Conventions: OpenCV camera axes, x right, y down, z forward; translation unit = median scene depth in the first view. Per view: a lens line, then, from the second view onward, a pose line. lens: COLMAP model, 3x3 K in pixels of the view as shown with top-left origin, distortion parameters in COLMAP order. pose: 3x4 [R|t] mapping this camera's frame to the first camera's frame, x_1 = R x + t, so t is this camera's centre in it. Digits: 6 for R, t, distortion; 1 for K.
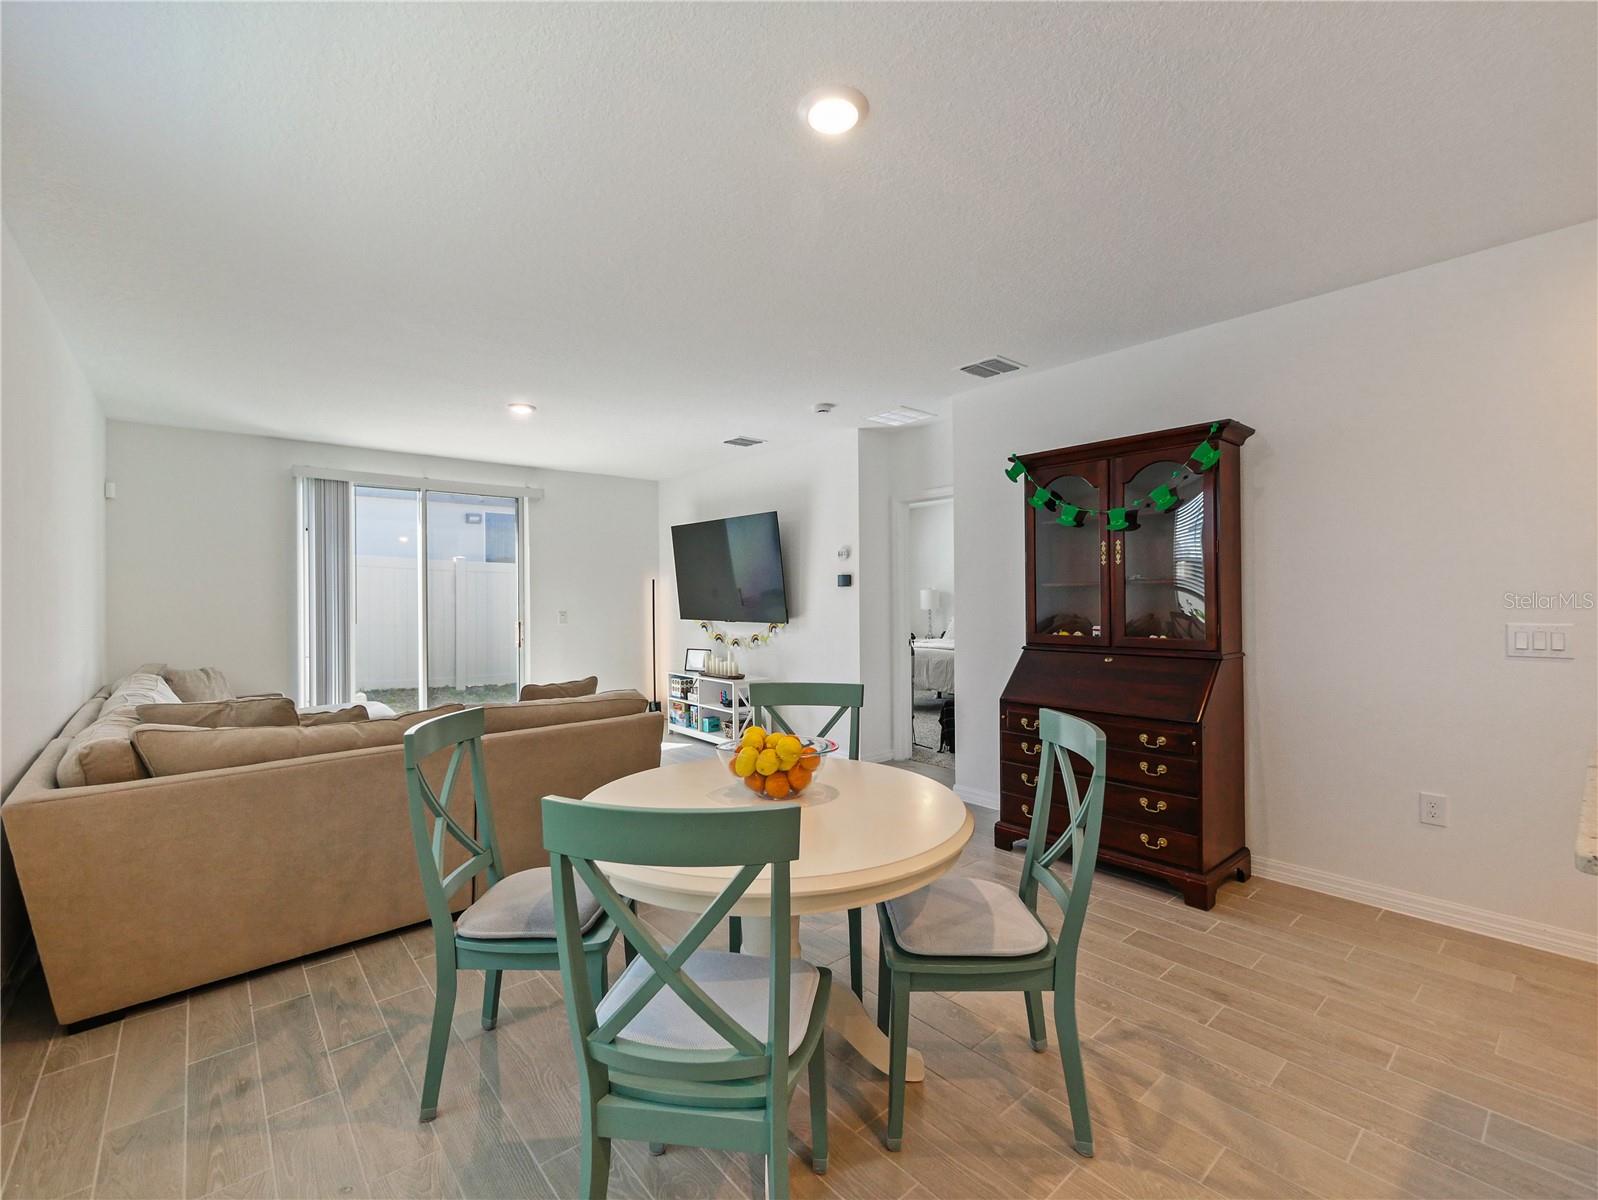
lens RADIAL K [[704.8, 0, 796.8], [0, 704.8, 592.9], [0, 0, 1]] dist [-0.002685, -0.000226]
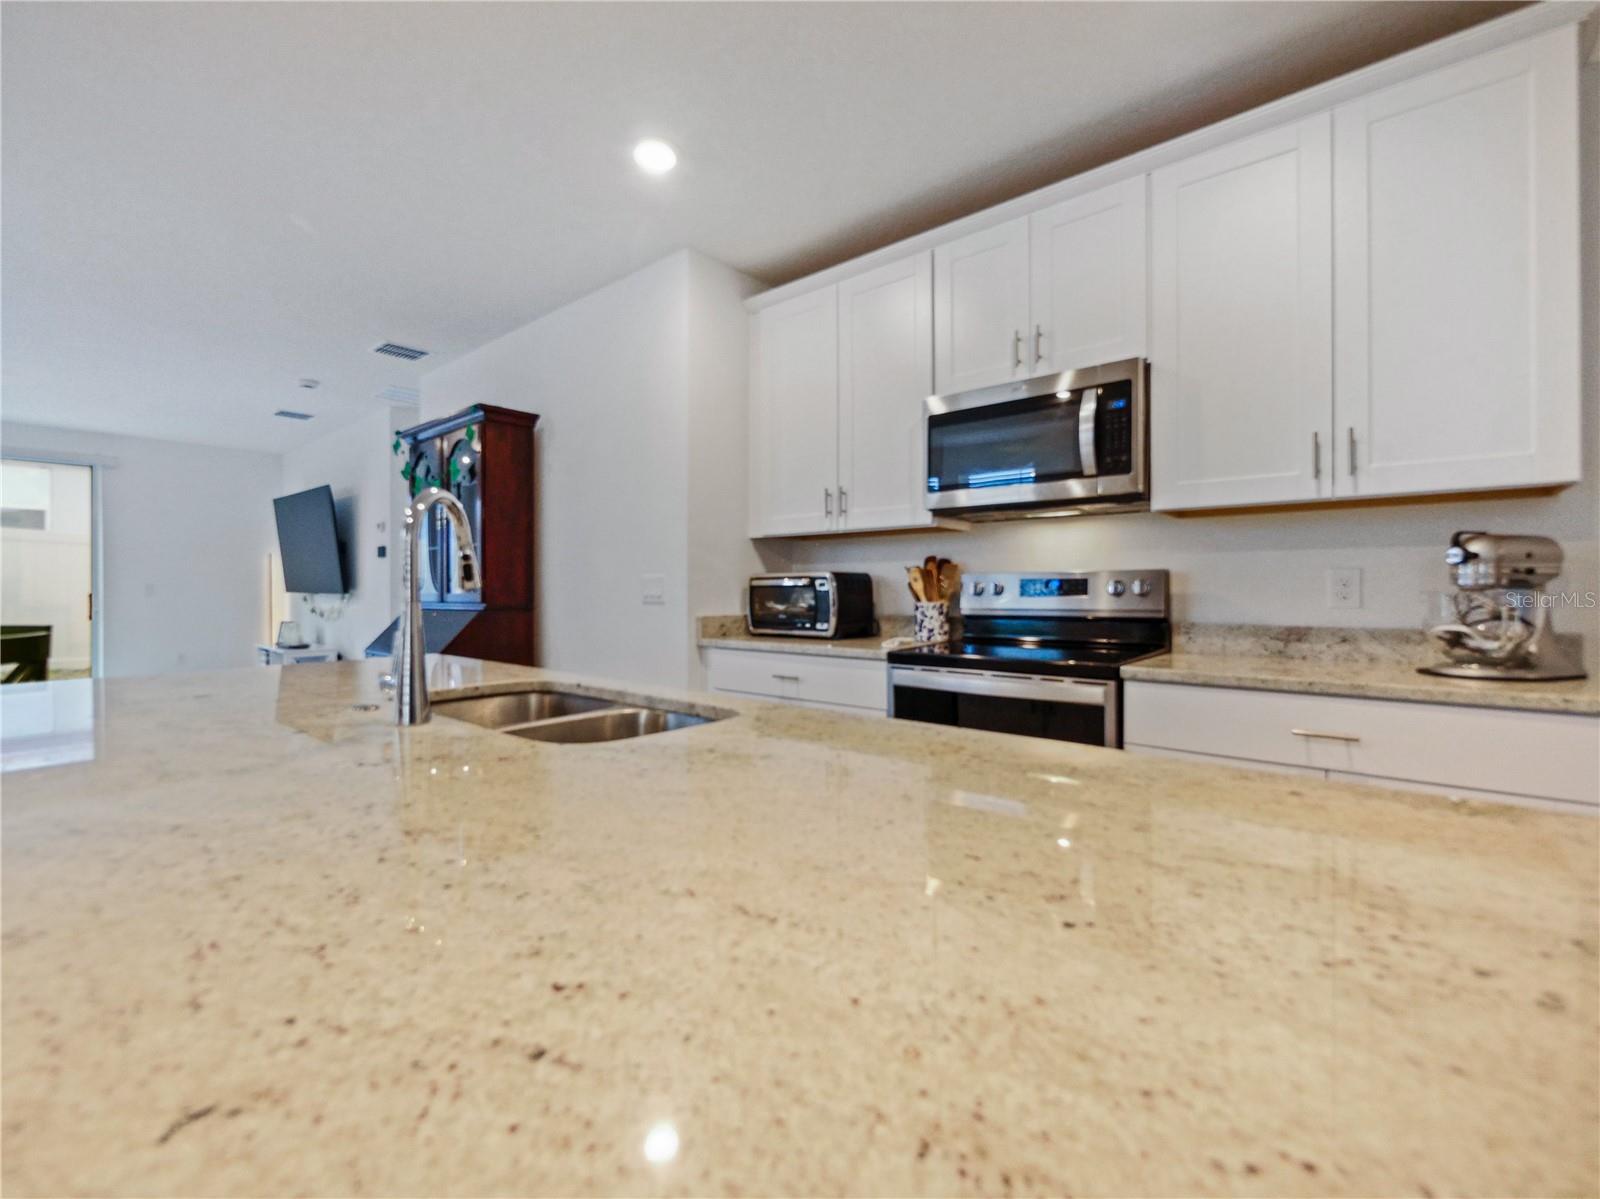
lens RADIAL K [[705.7, 0, 797.8], [0, 705.7, 592.3], [0, 0, 1]] dist [-0.002685, -0.000226]
pose [[0.987264, 0.011939, 0.158642, 0.470724], [-0.012968, 0.999901, 0.005455, 0.026857], [-0.158562, -0.007443, 0.987321, -0.114839]]
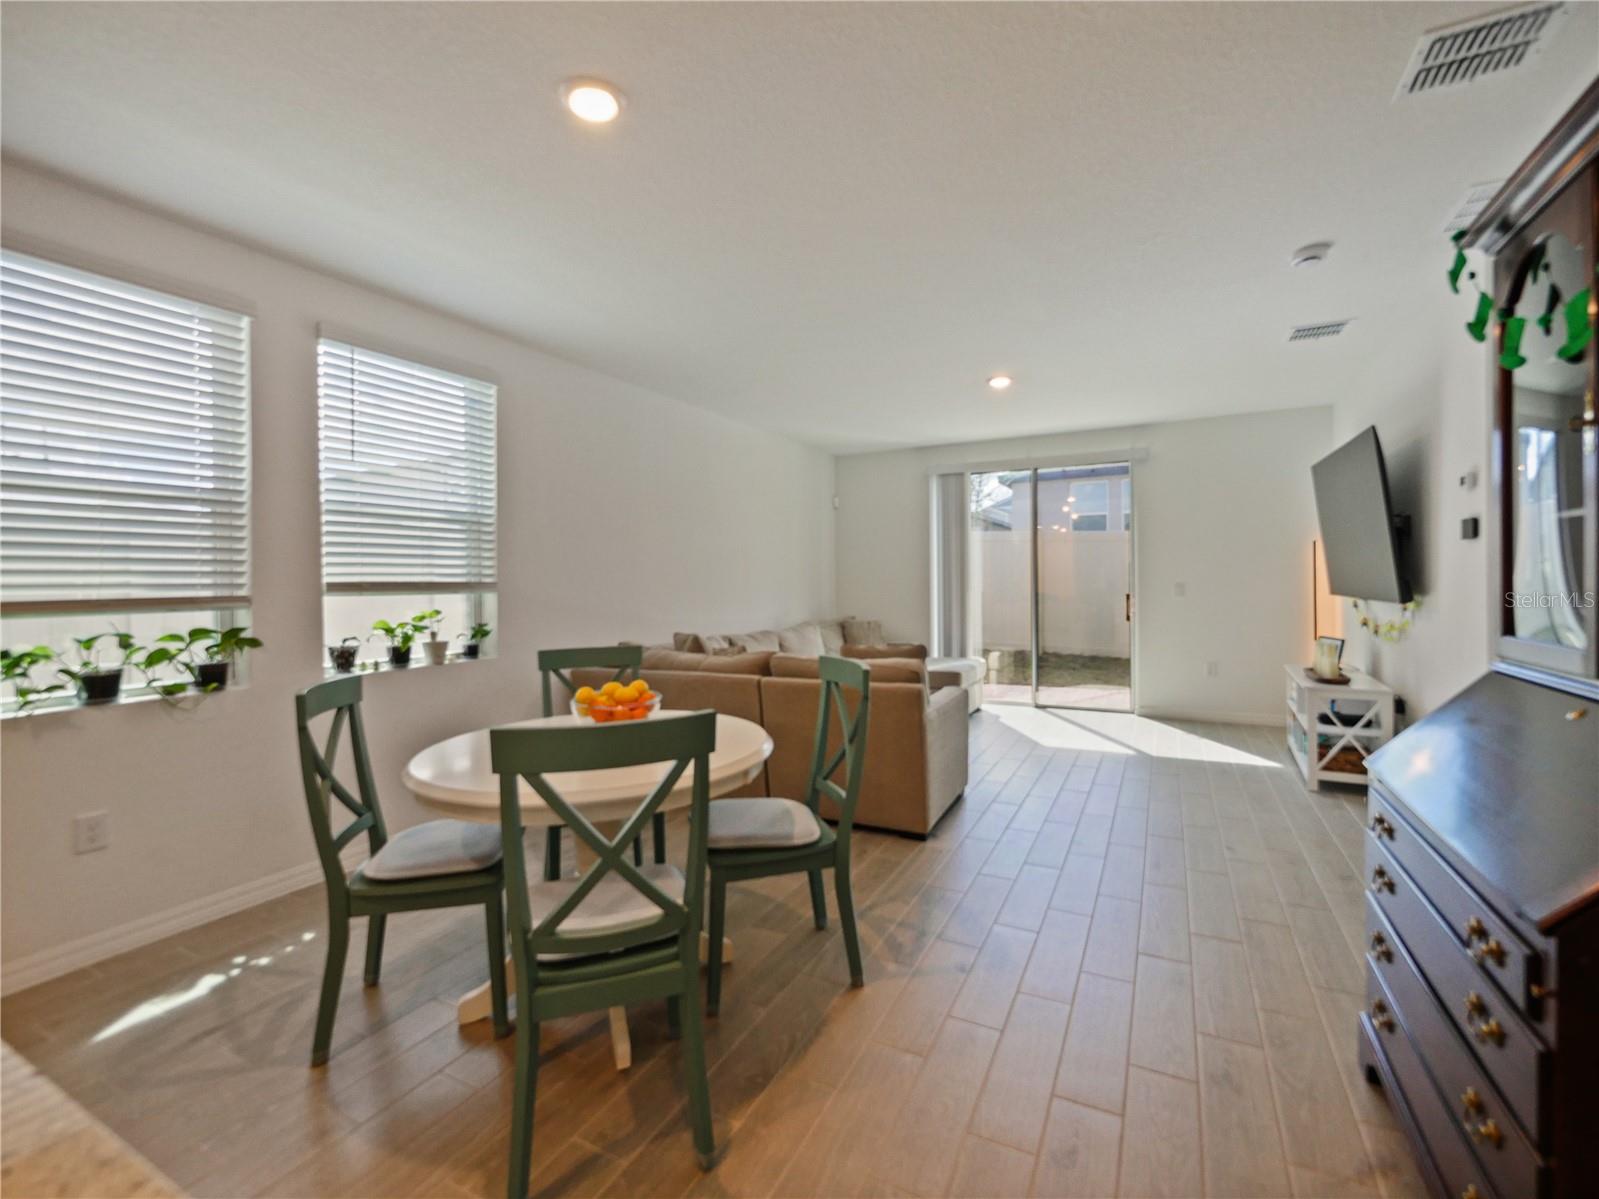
lens RADIAL K [[705.3, 0, 797.3], [0, 705.3, 592.4], [0, 0, 1]] dist [-0.002685, -0.000226]
pose [[0.373519, 0.016237, -0.927480, 0.352089], [0.018876, 0.999507, 0.025099, 0.008212], [0.927430, -0.026882, 0.373028, 0.285626]]
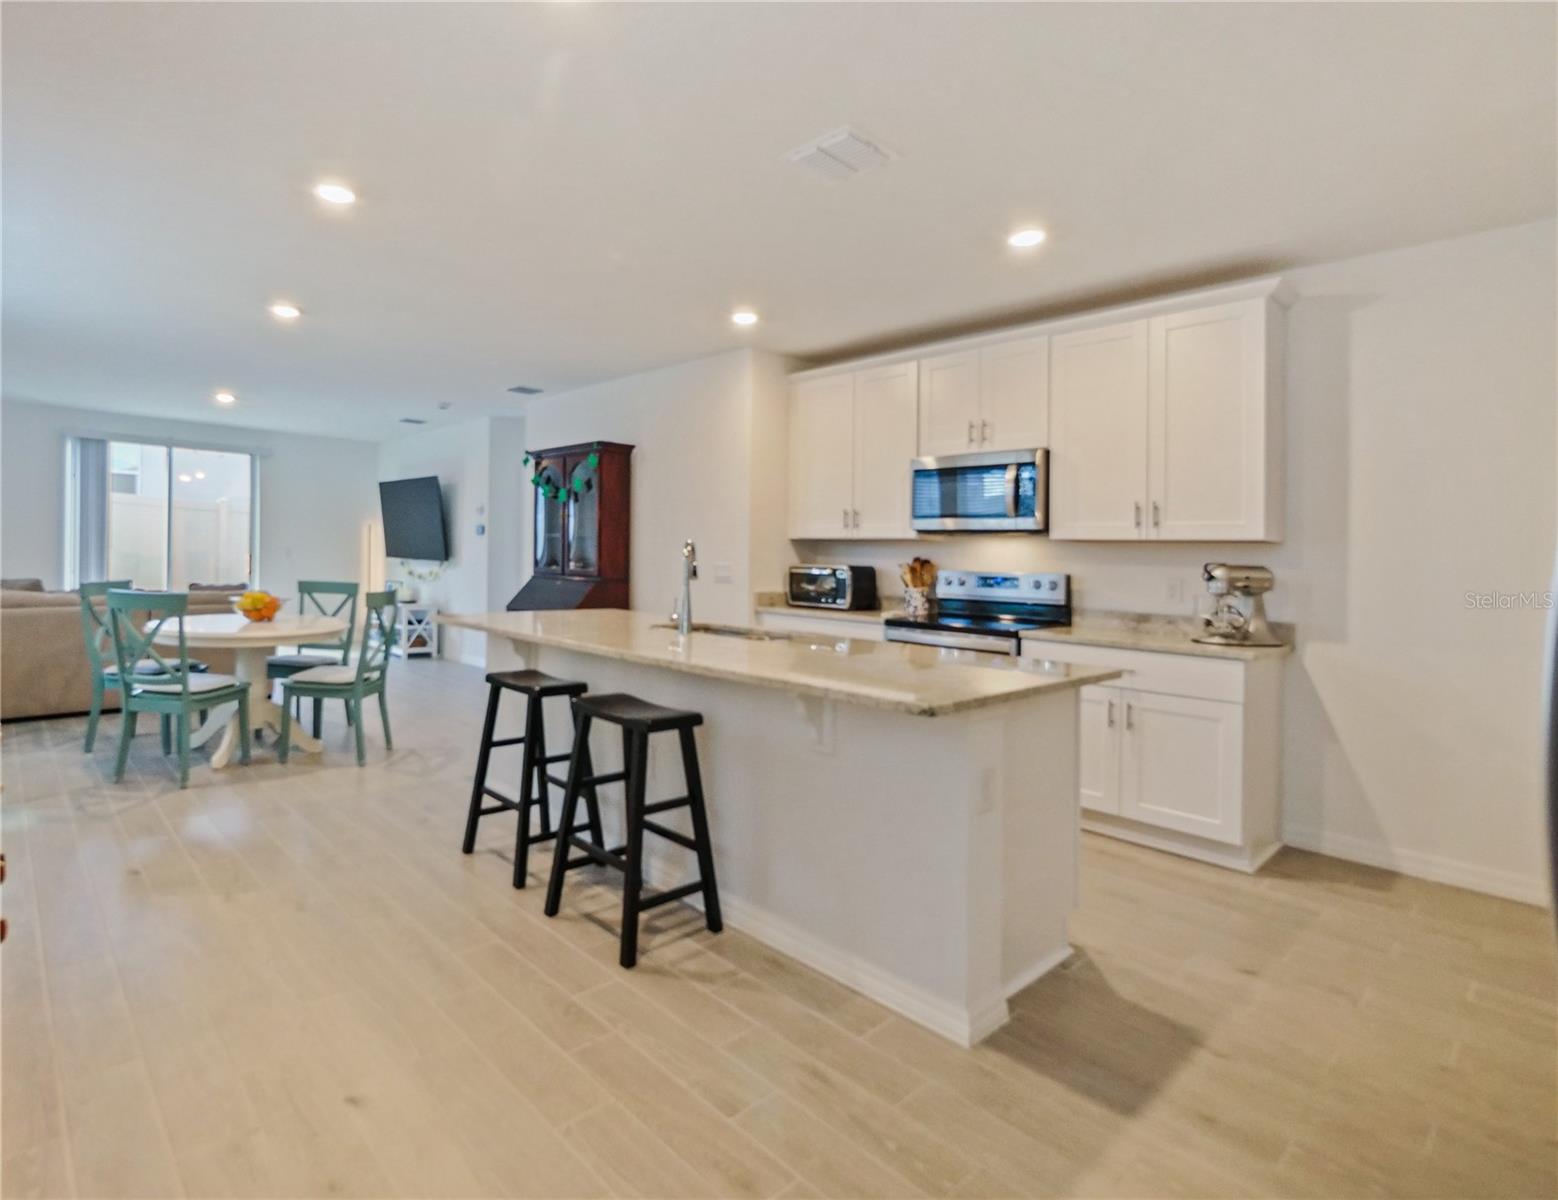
lens RADIAL K [[806.7, 0, 662.0], [0, 806.7, 529.9], [0, 0, 1]] dist [0.018402, -0.000106]
pose [[0.999303, 0.036792, -0.006362, 0.383588], [-0.036929, 0.999056, -0.022878, 0.004730], [0.005515, 0.023097, 0.999718, -0.470179]]
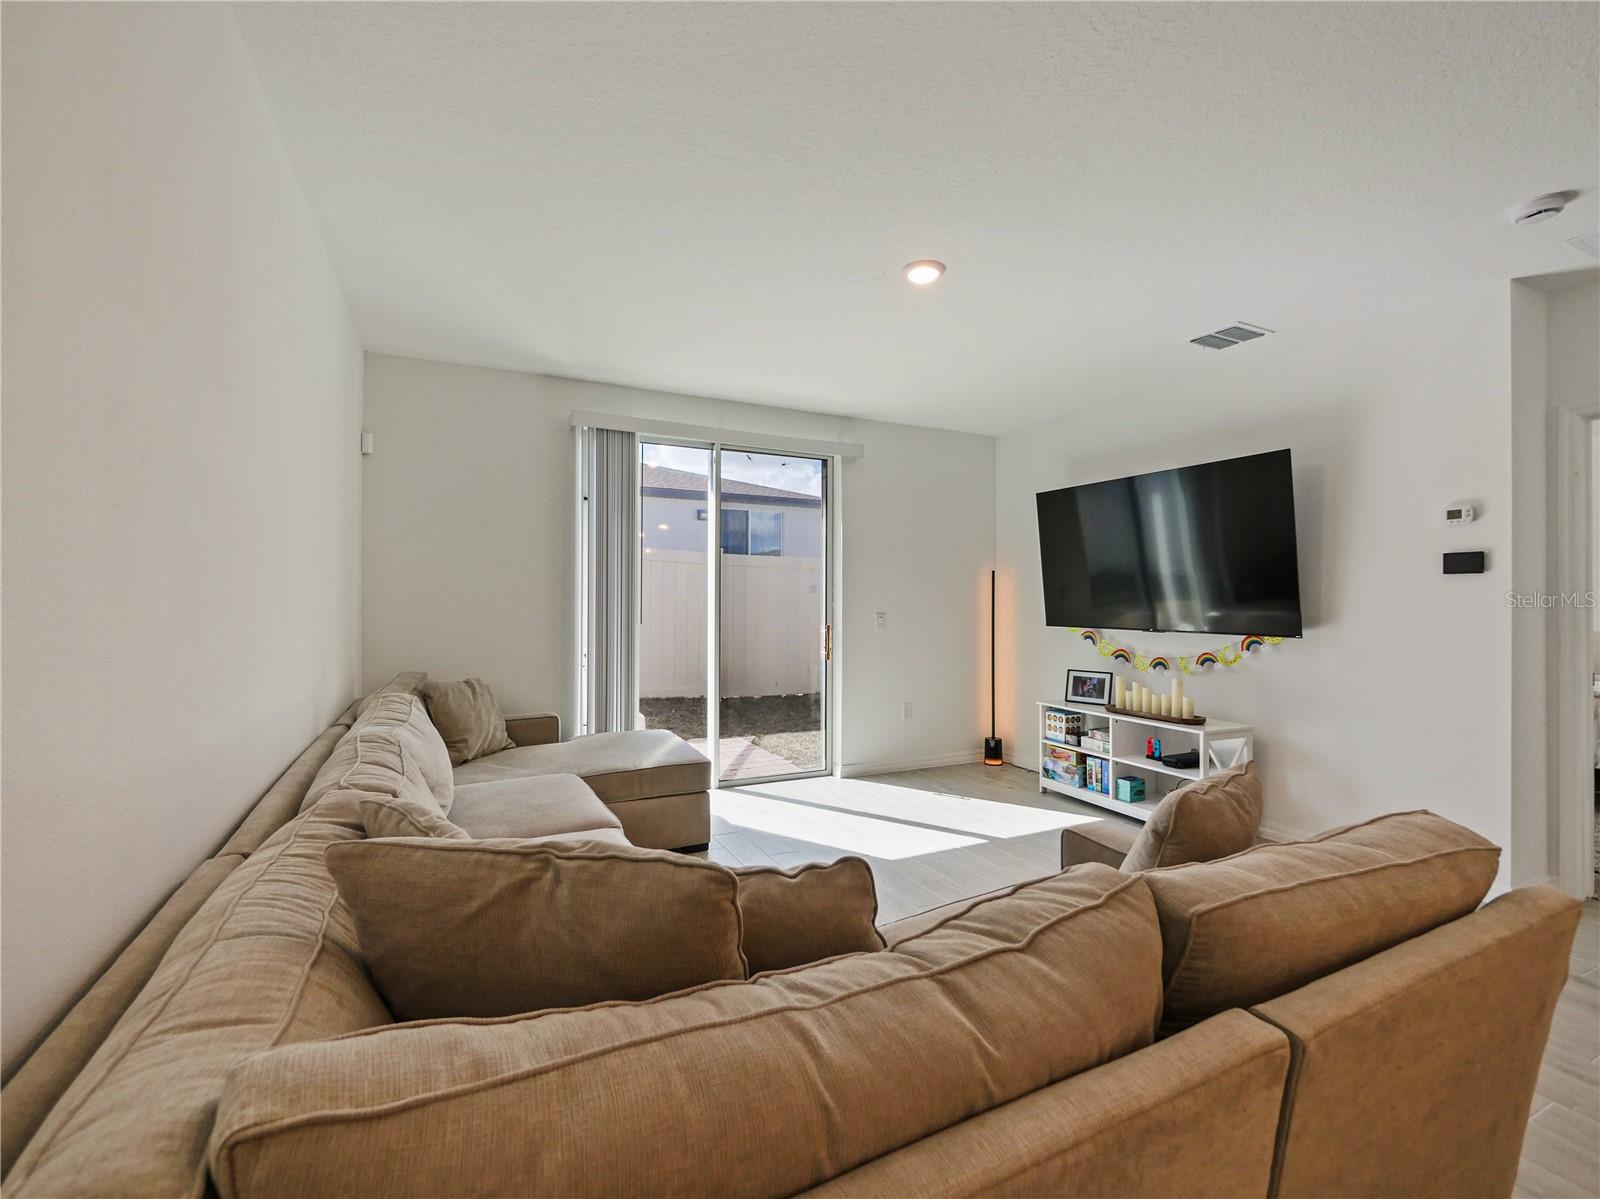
lens RADIAL K [[705.7, 0, 797.8], [0, 705.7, 592.3], [0, 0, 1]] dist [-0.002685, -0.000226]
pose [[0.967232, 0.007869, -0.253773, -0.272437], [-0.009735, 0.999934, -0.006098, 0.013367], [0.253708, 0.008368, 0.967245, 0.314308]]
